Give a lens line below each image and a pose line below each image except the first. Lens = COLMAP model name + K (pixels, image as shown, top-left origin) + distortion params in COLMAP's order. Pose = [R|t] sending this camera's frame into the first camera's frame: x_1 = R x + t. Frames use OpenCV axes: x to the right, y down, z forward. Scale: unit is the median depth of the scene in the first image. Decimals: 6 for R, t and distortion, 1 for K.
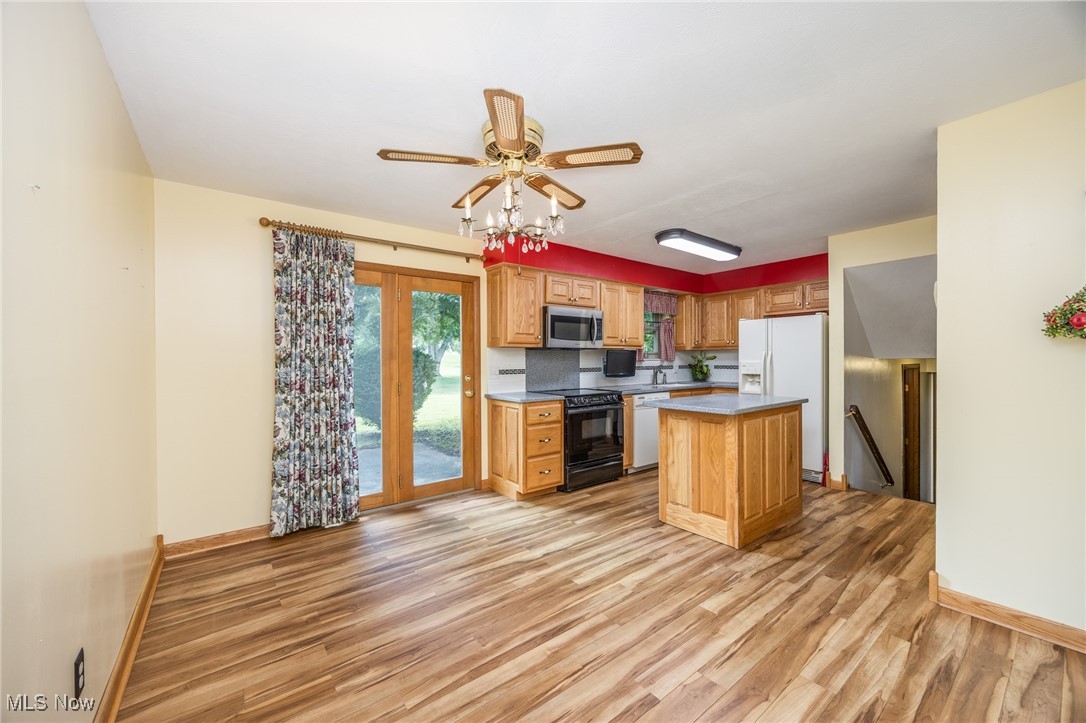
lens RADIAL K [[420.4, 0, 532.6], [0, 420.4, 360.6], [0, 0, 1]] dist [-0.003319, 0.000165]
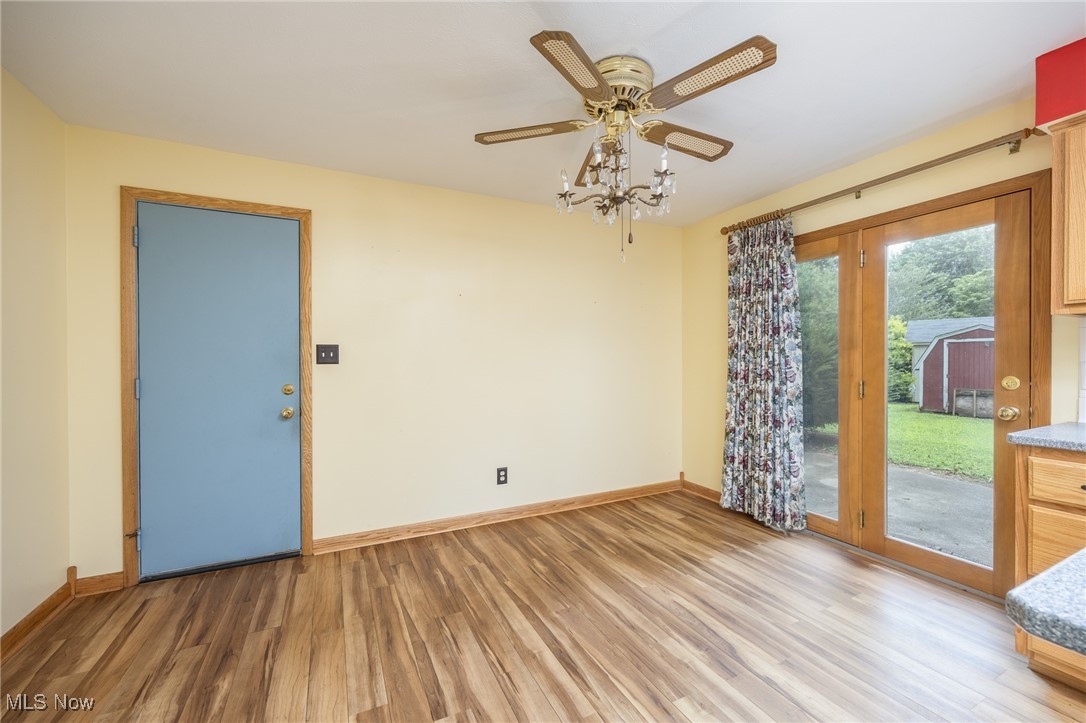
lens RADIAL K [[420.4, 0, 538.2], [0, 420.4, 361.8], [0, 0, 1]] dist [-0.003319, 0.000165]
pose [[-0.176860, 0.013765, -0.984140, 0.462148], [0.001801, 0.999905, 0.013662, 0.008410], [0.984234, 0.000643, -0.176868, 0.556837]]
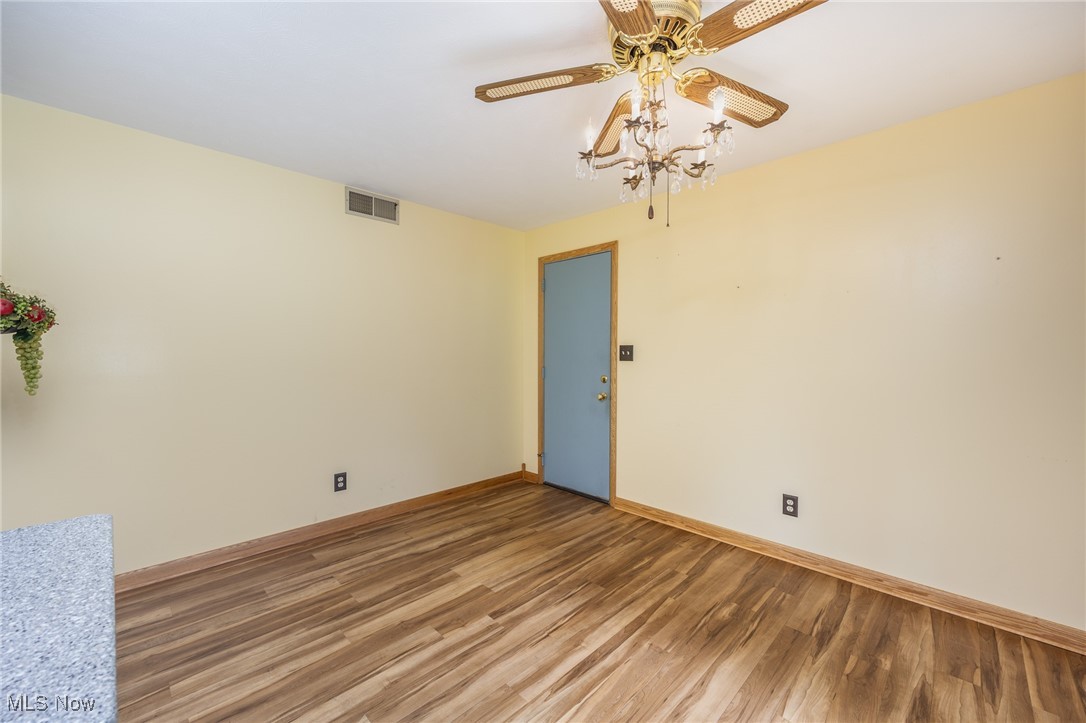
lens RADIAL K [[420.4, 0, 559.2], [0, 420.4, 359.4], [0, 0, 1]] dist [-0.003319, 0.000165]
pose [[-0.981487, 0.010327, -0.191252, 0.132139], [0.006132, 0.999728, 0.022514, -0.002344], [0.191433, 0.020924, -0.981283, 0.924862]]
